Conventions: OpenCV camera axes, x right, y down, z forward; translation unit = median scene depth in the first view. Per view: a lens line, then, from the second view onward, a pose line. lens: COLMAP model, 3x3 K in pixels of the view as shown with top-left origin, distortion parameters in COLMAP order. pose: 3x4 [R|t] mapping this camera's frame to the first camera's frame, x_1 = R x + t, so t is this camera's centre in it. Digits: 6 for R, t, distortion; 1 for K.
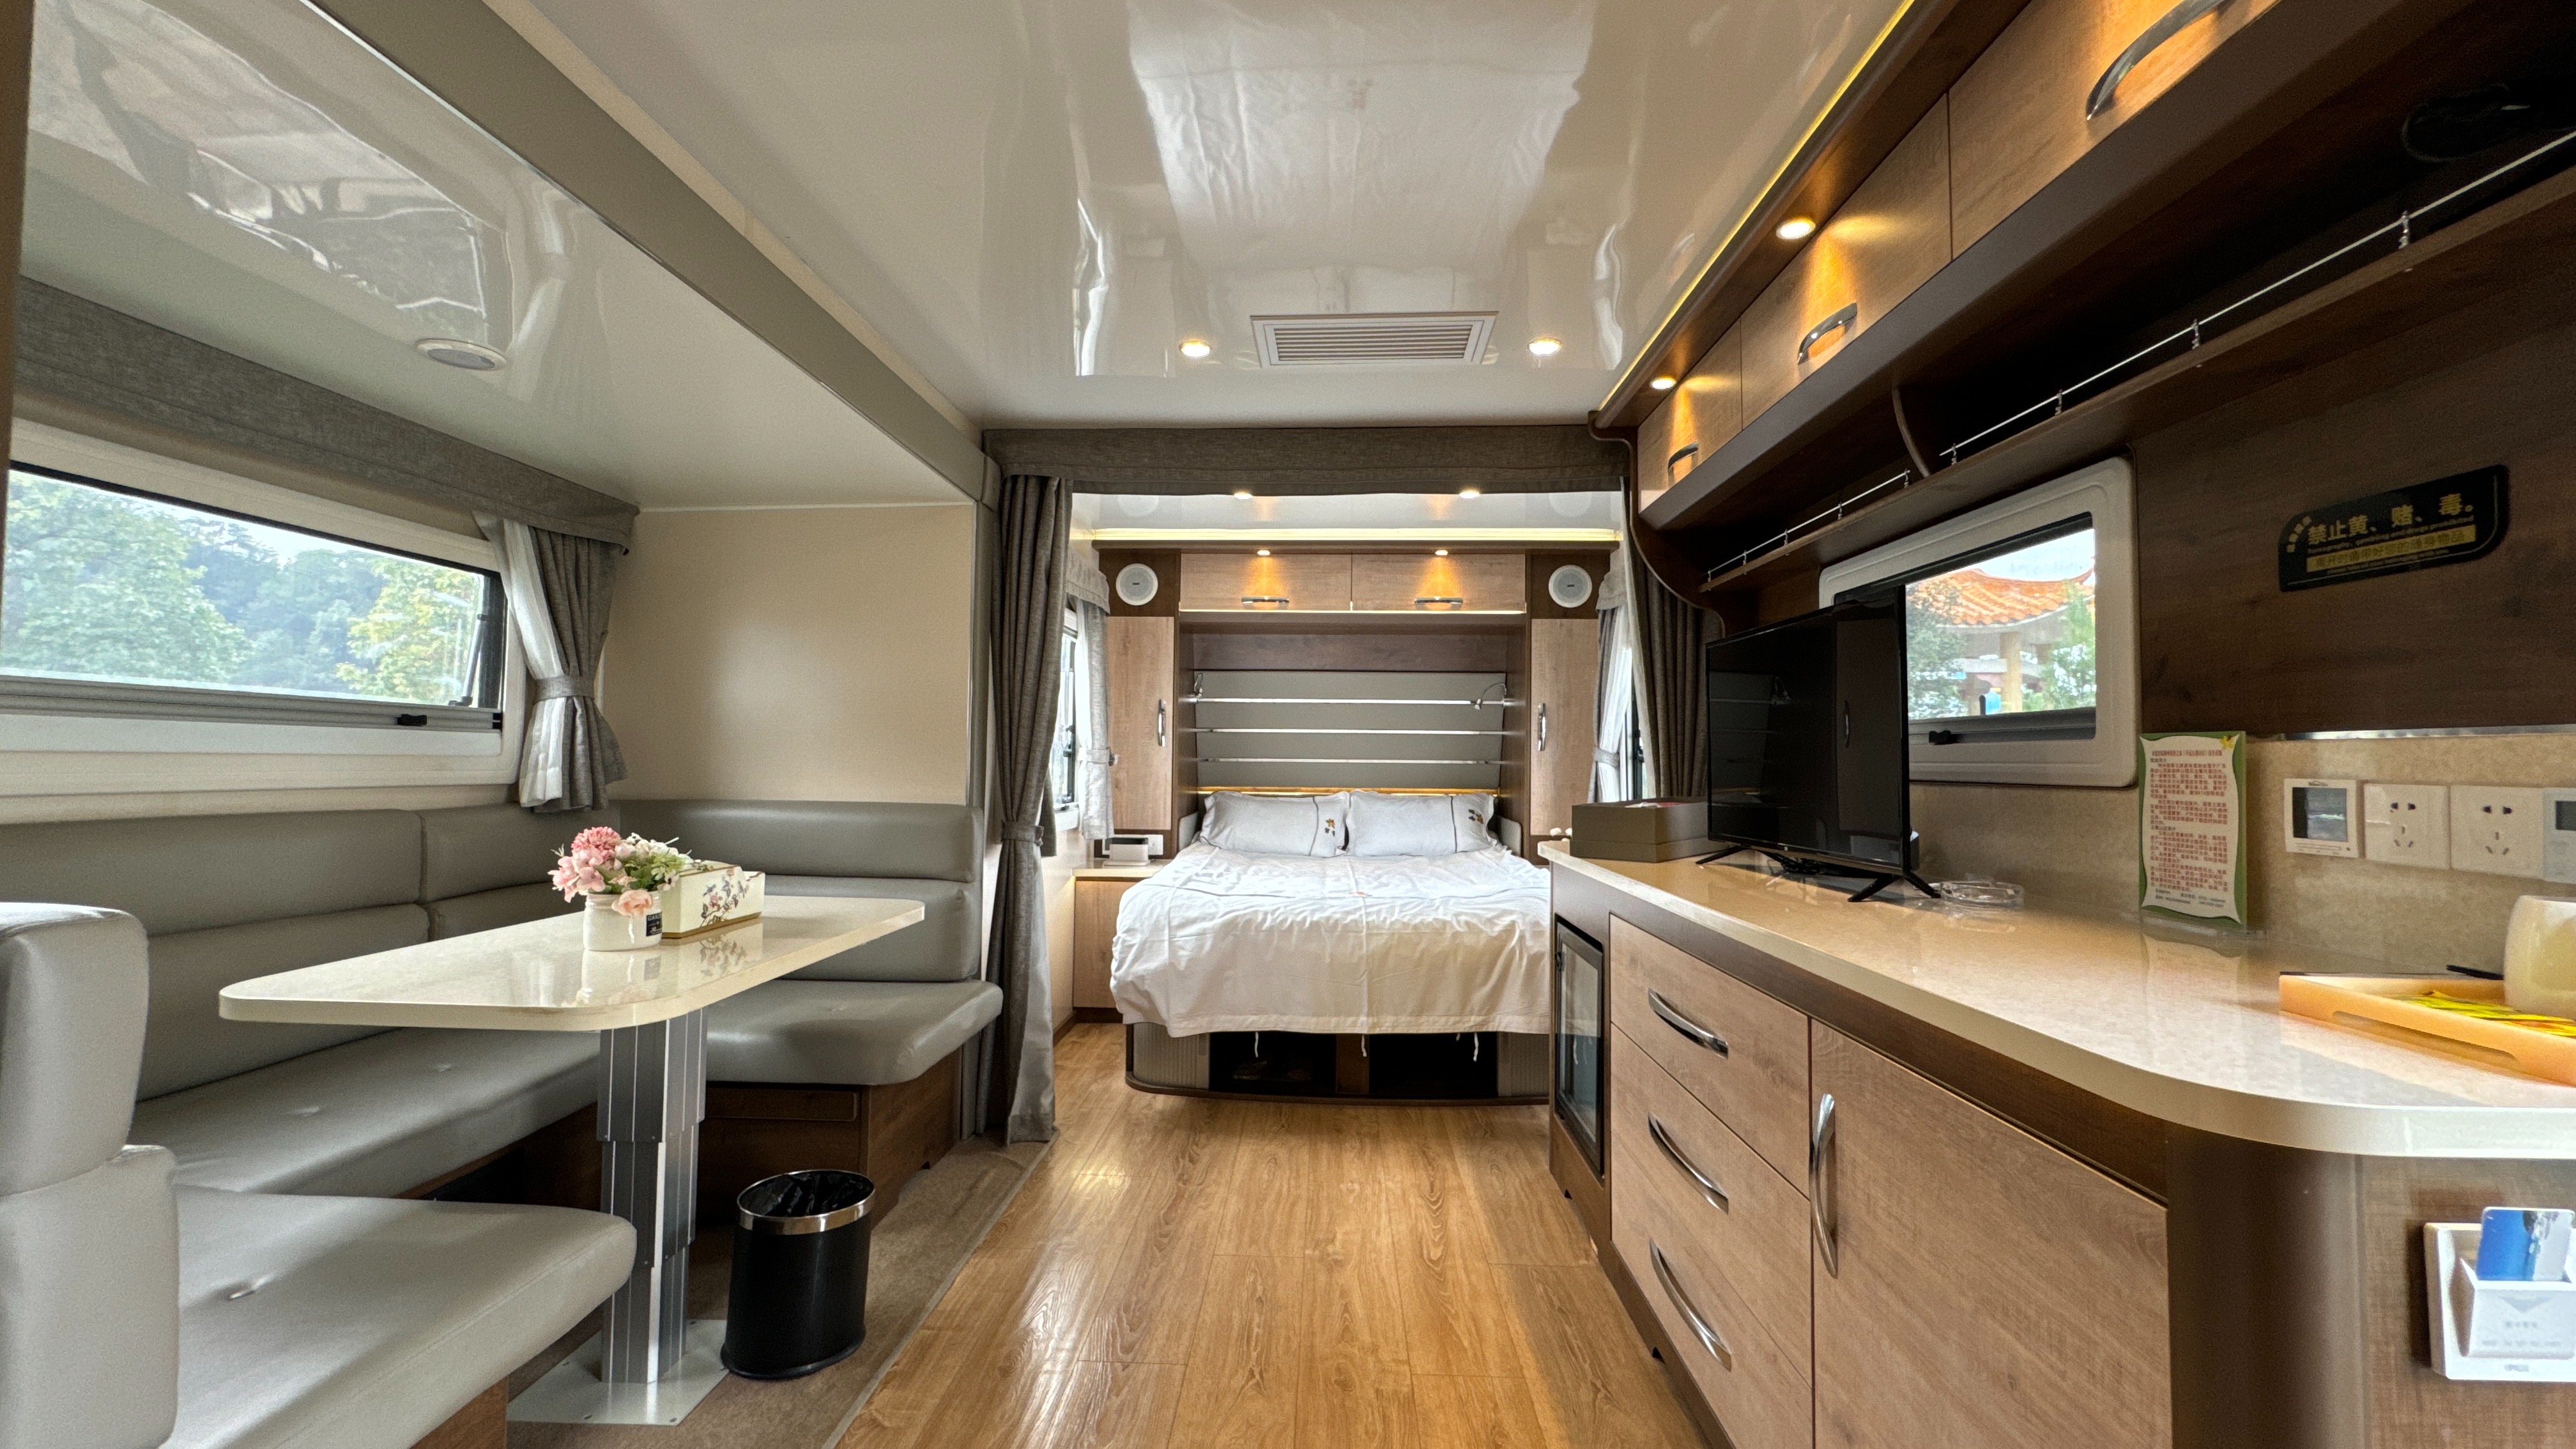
lens RADIAL K [[1030.9, 0, 1290.5], [0, 1030.9, 723.1], [0, 0, 1]] dist [-0.001841, -0.000172]
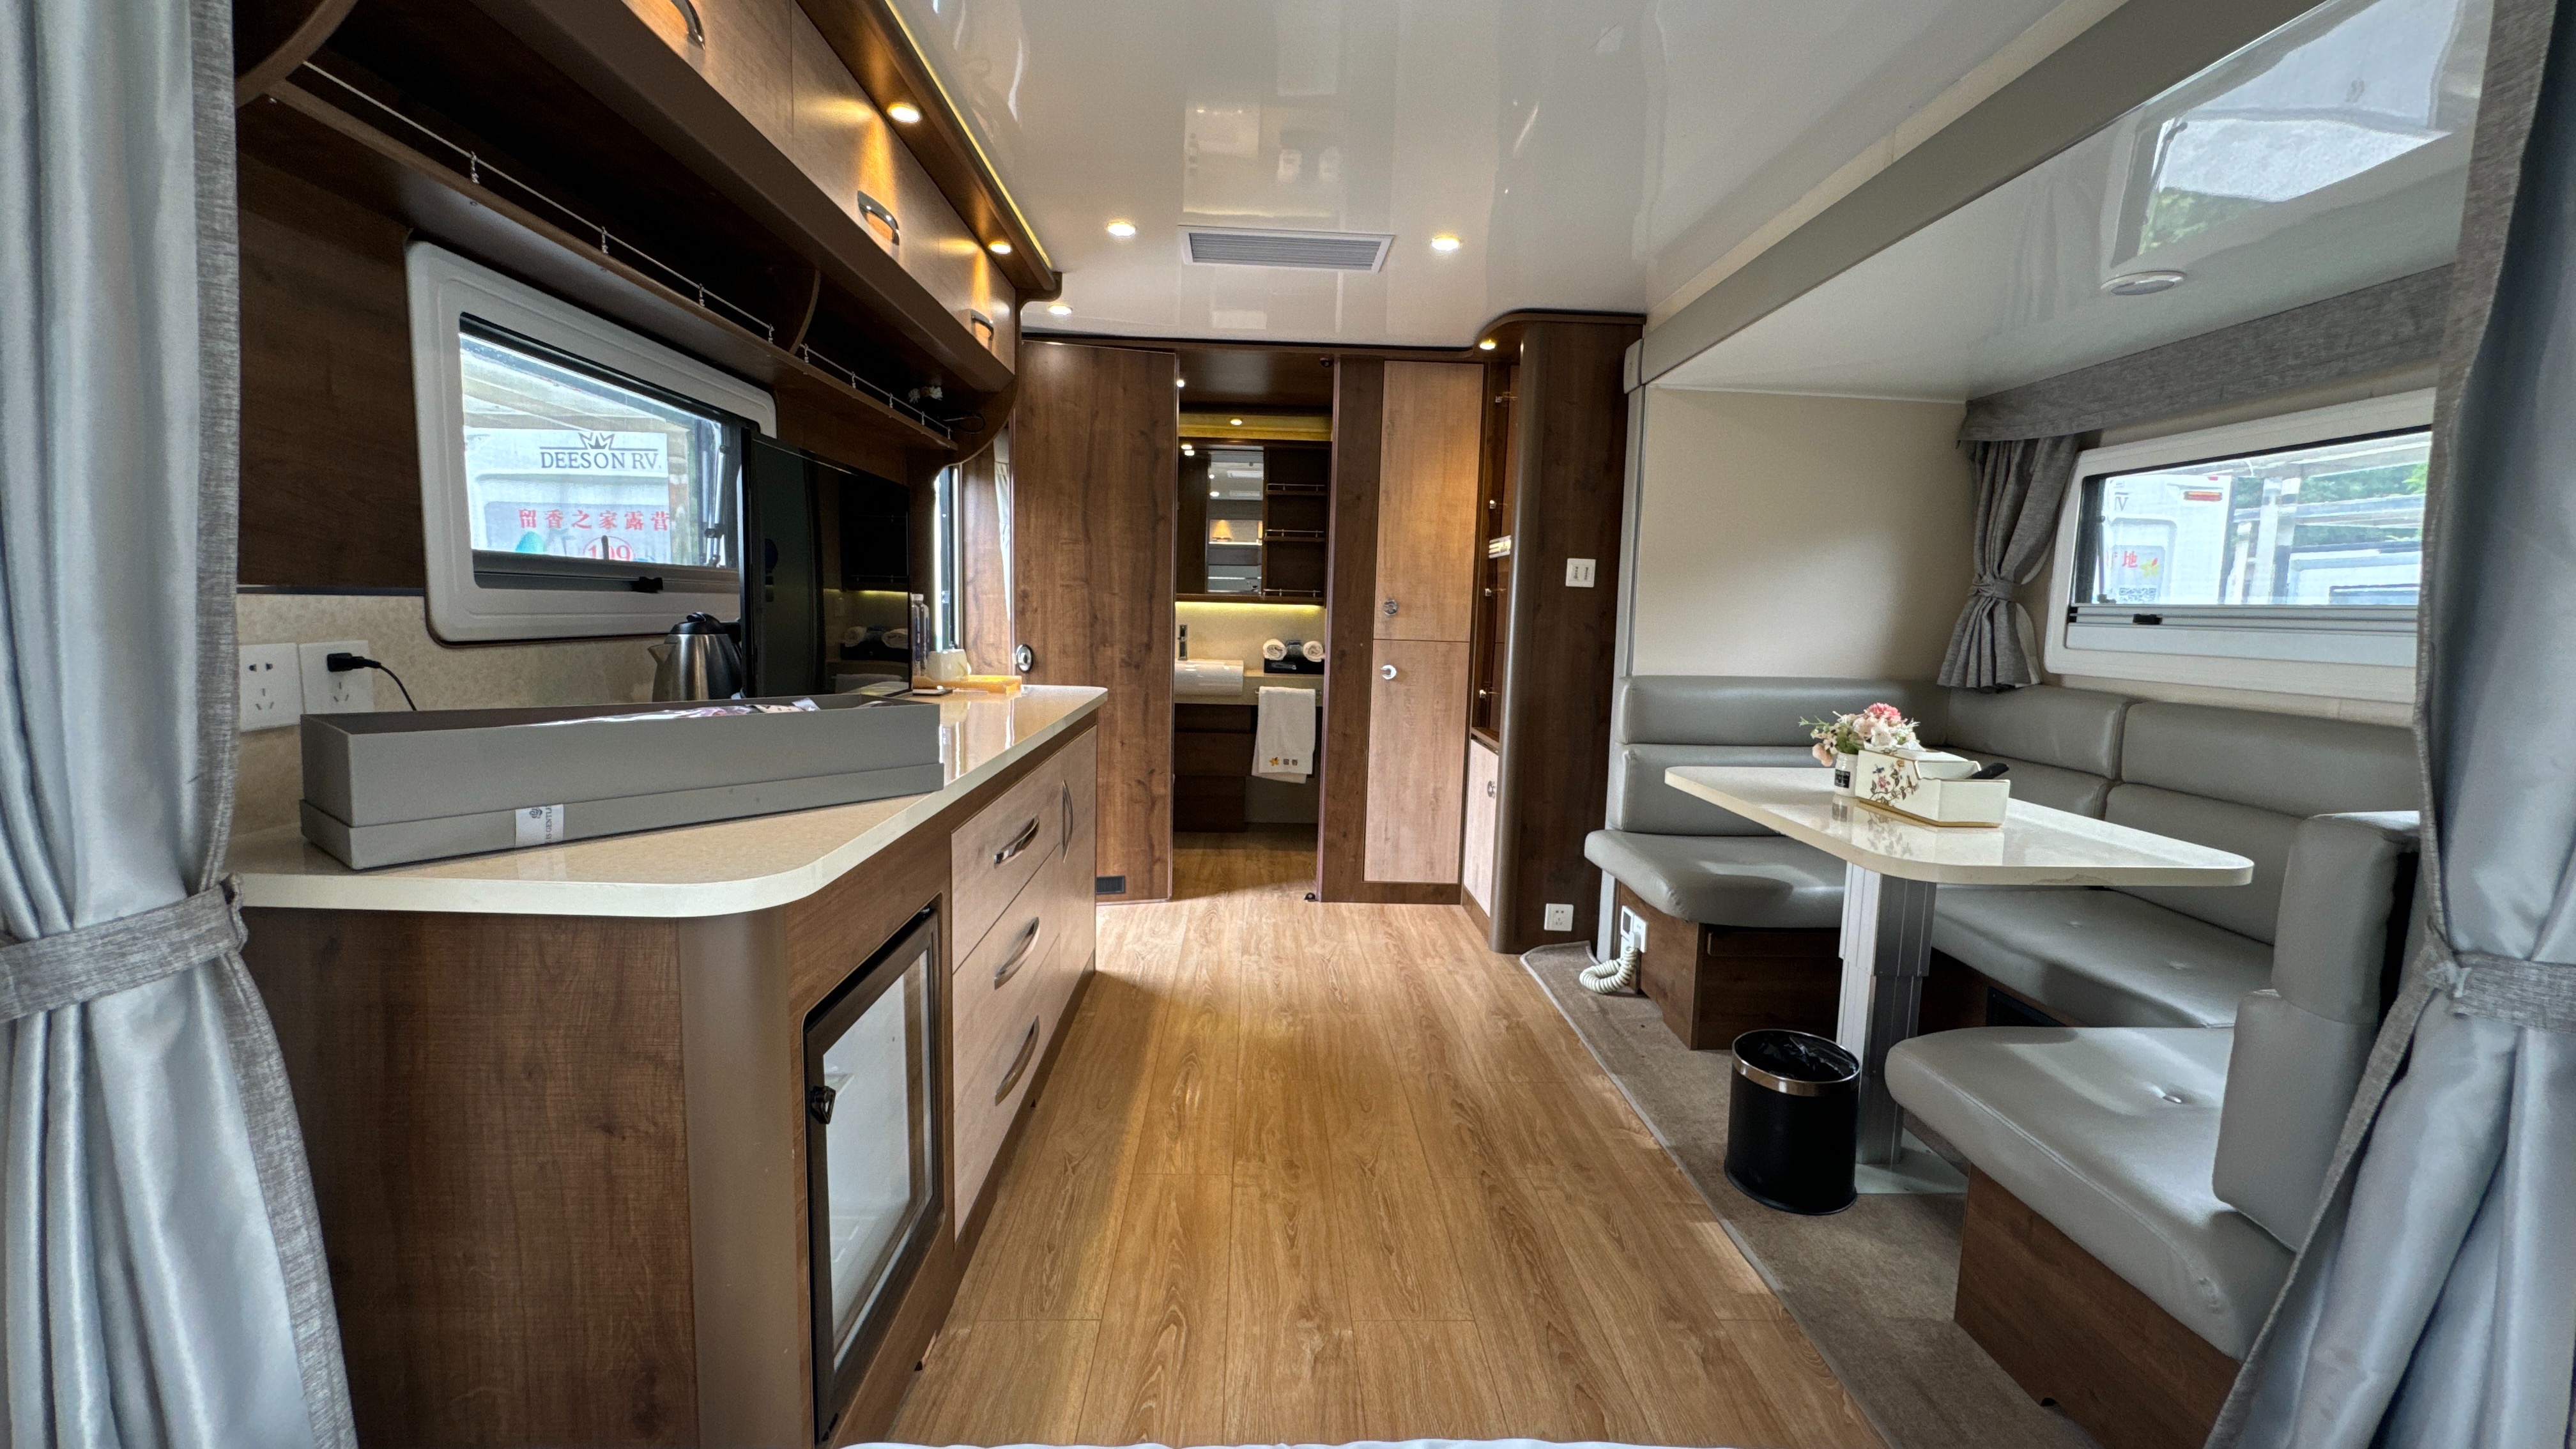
lens RADIAL K [[1030.9, 0, 1290.5], [0, 1030.9, 723.1], [0, 0, 1]] dist [-0.001841, -0.000172]
pose [[-0.996795, -0.028307, -0.074828, 0.107916], [-0.033849, 0.996693, 0.073870, 0.036869], [0.072490, 0.076166, -0.994457, 1.480280]]
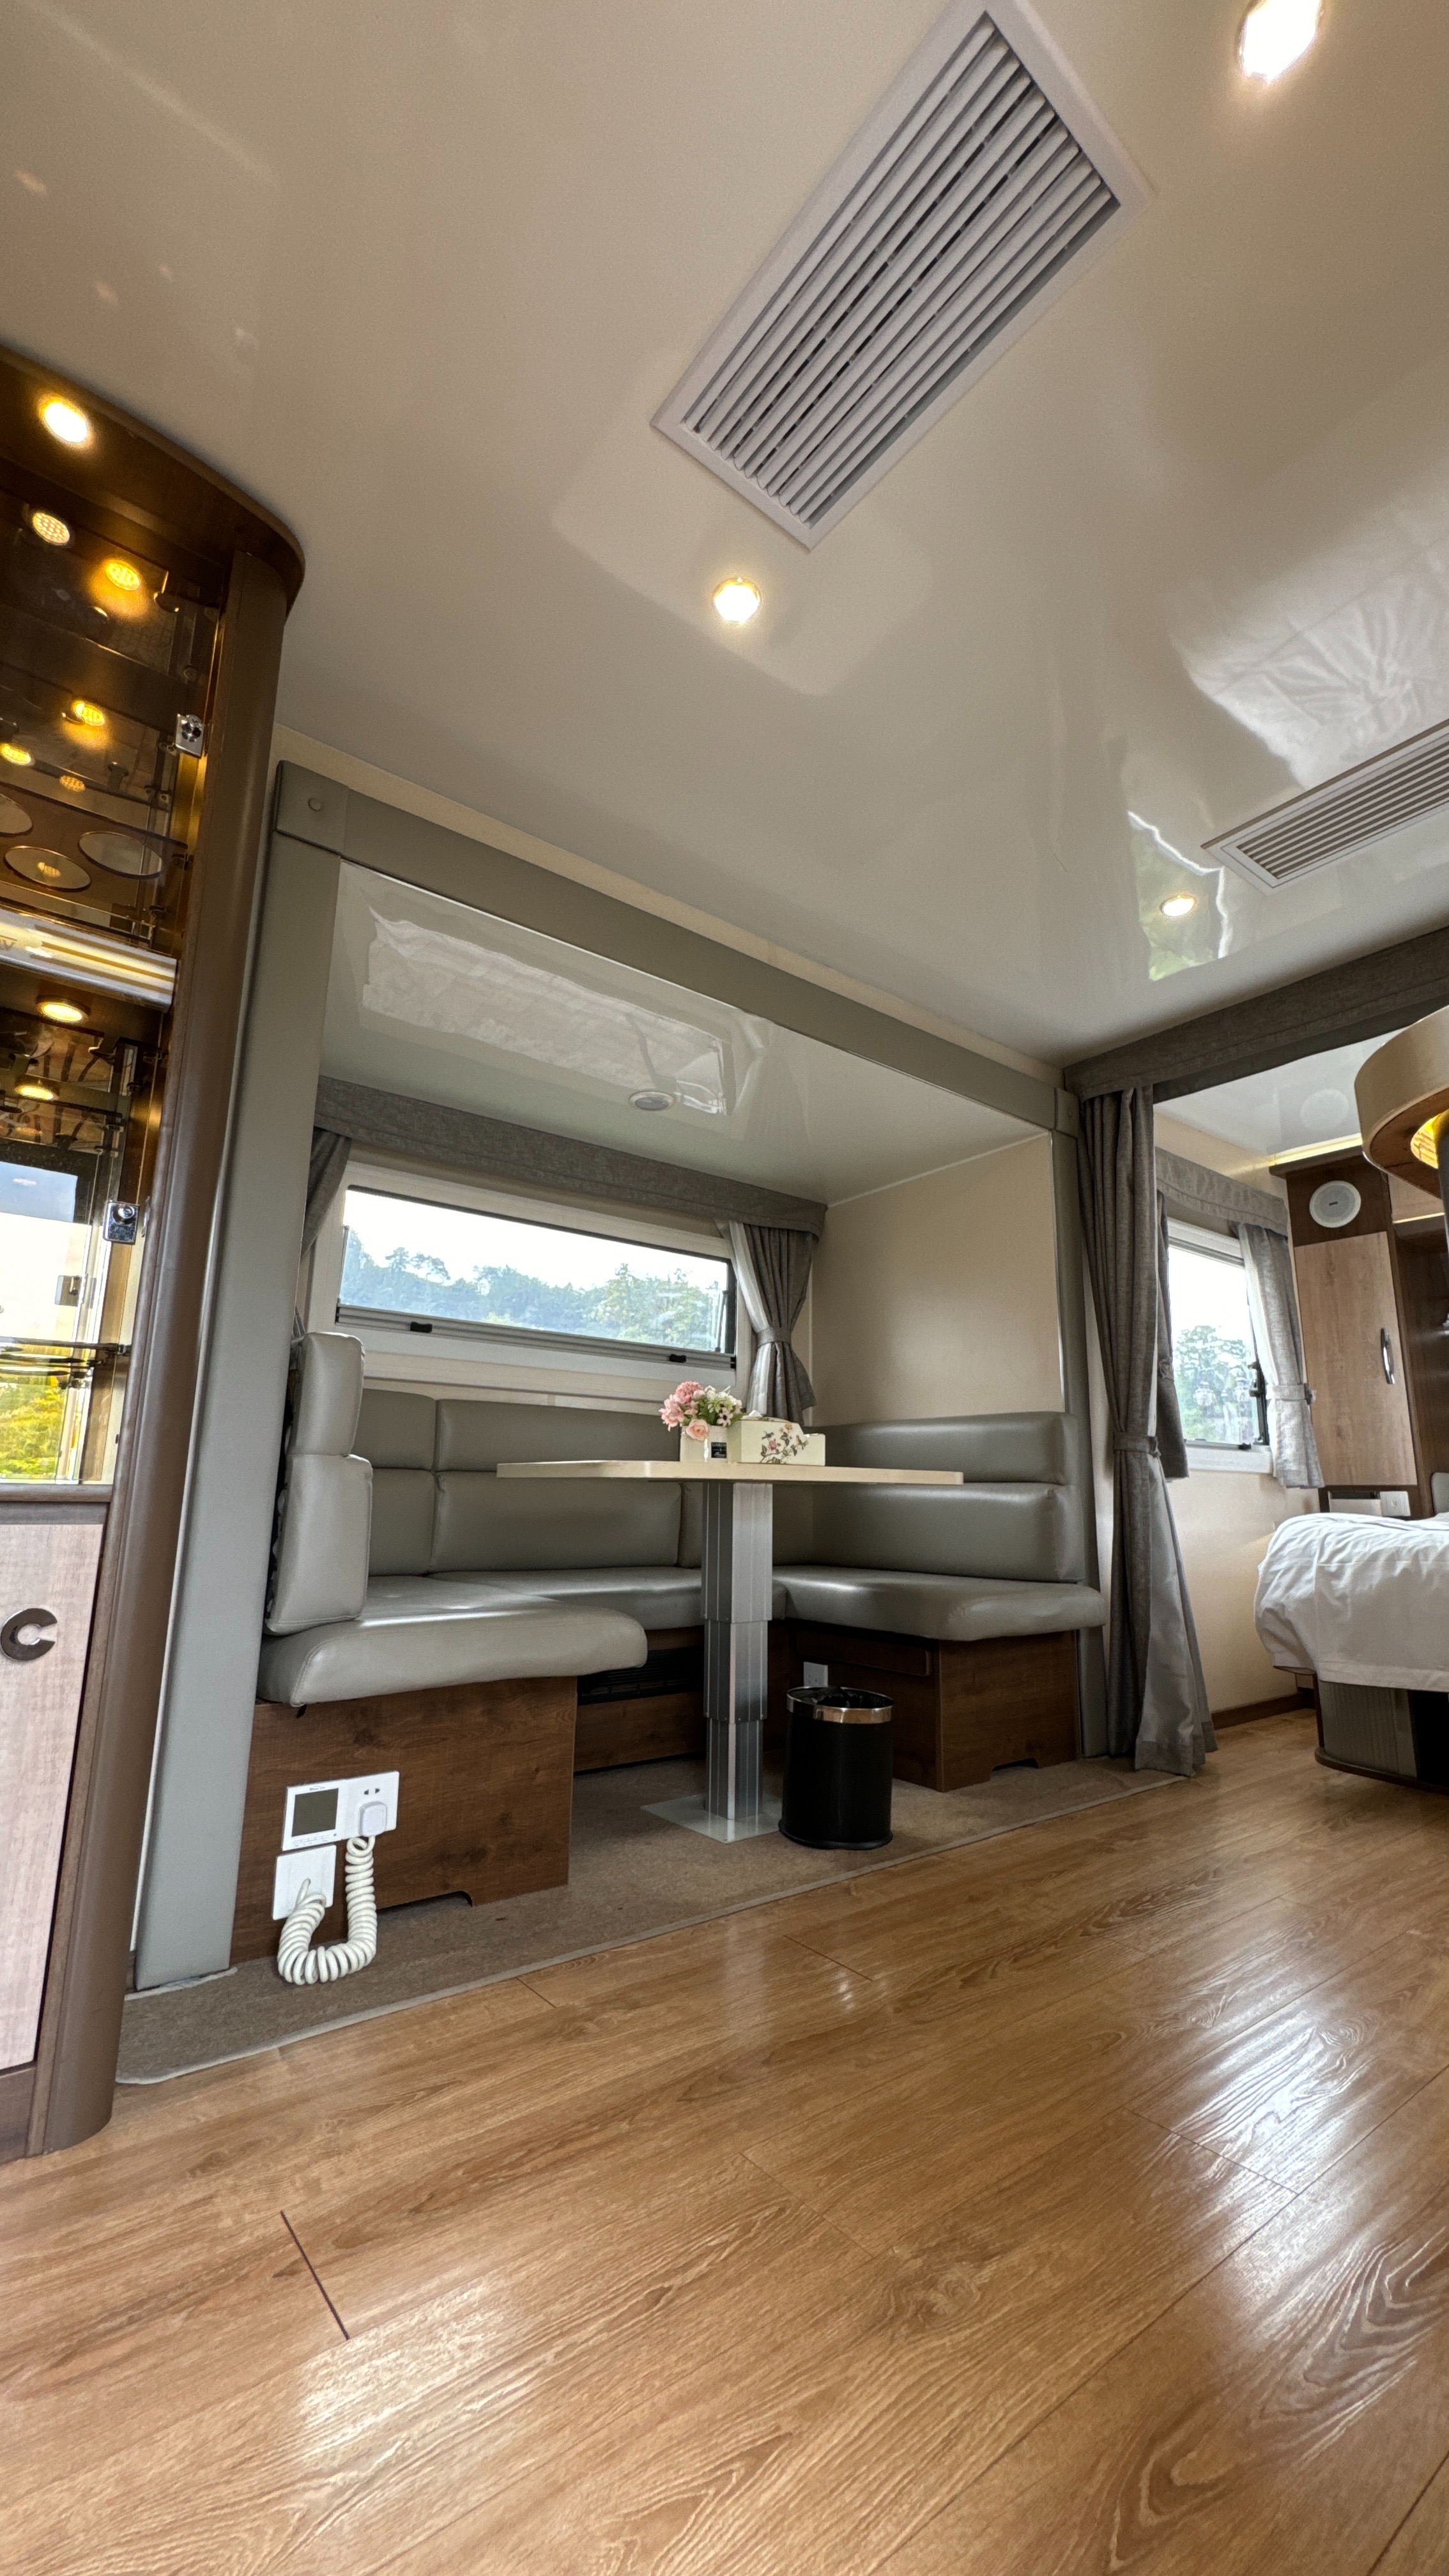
lens RADIAL K [[1030.9, 0, 724.5], [0, 1030.9, 1288.0], [0, 0, 1]] dist [-0.001841, -0.000172]
pose [[0.646562, -0.157303, -0.746467, 0.287699], [0.023132, 0.982102, -0.186922, 0.159577], [0.762511, 0.103589, 0.638629, 0.079839]]
